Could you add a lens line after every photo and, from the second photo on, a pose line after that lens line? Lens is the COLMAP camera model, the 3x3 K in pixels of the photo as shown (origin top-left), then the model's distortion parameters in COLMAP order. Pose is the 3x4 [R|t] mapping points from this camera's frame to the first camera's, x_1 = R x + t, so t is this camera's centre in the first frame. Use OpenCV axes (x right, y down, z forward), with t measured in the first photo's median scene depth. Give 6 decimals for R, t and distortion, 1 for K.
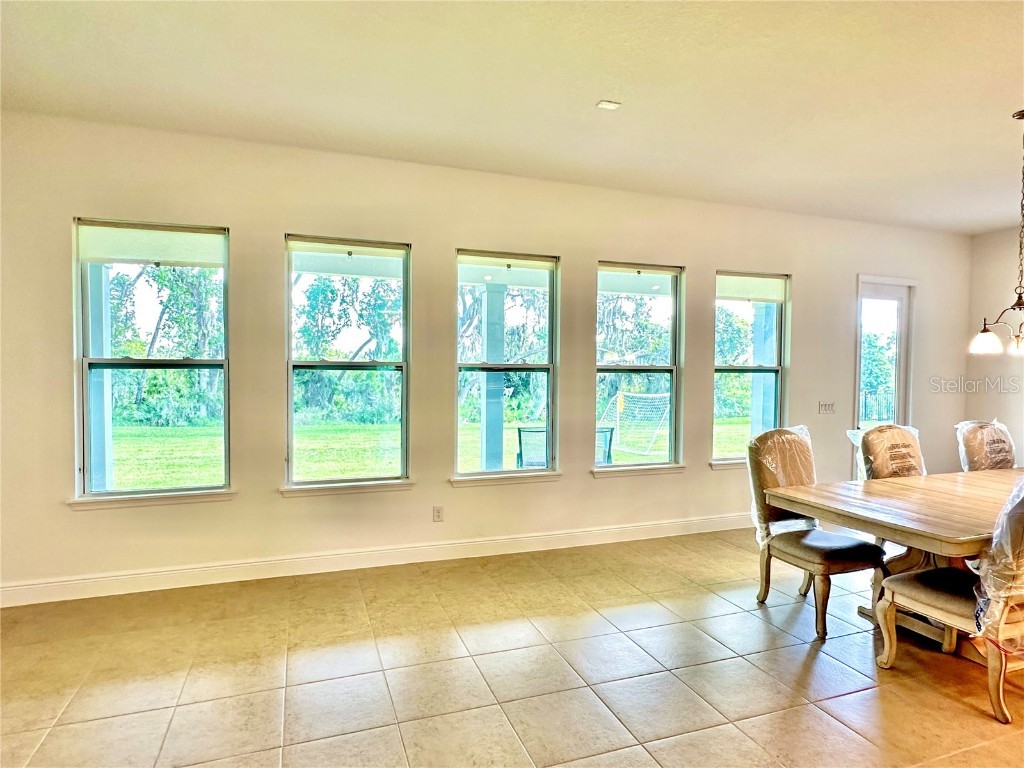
lens RADIAL K [[580.6, 0, 516.8], [0, 580.6, 392.8], [0, 0, 1]] dist [-0.004124, 0.003029]
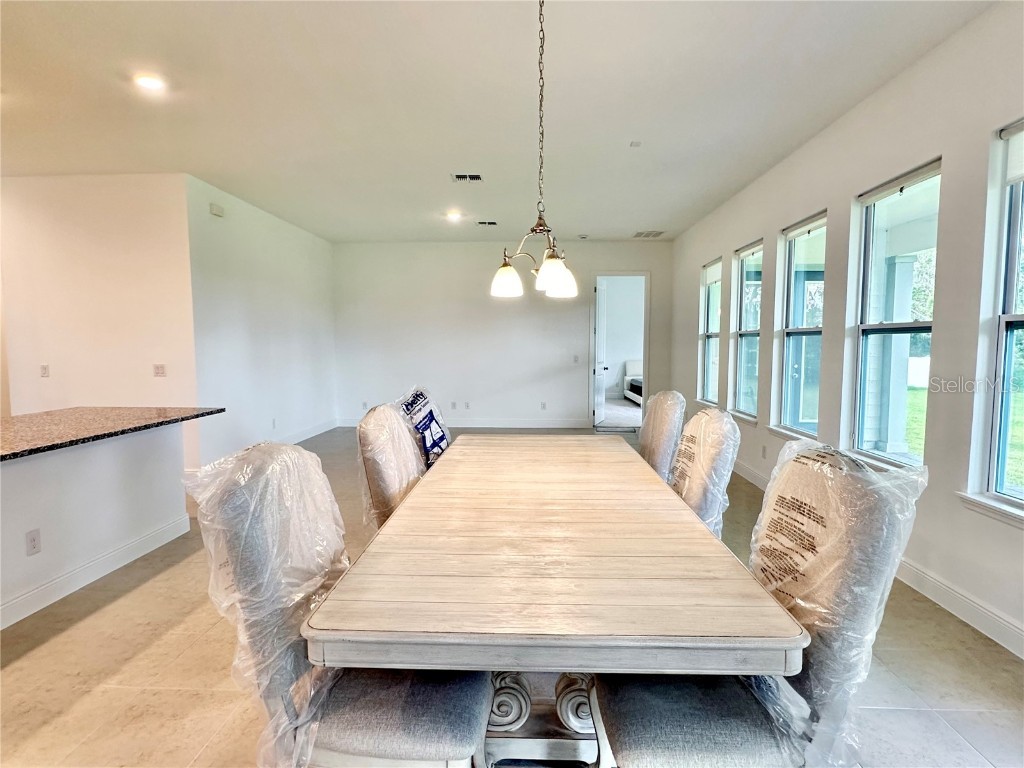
lens RADIAL K [[580.6, 0, 511.4], [0, 580.6, 388.9], [0, 0, 1]] dist [-0.004124, 0.003029]
pose [[-0.387489, 0.062480, -0.919754, 0.161917], [-0.044068, 0.995305, 0.086178, -0.001094], [0.920820, 0.073925, -0.382917, 0.132237]]
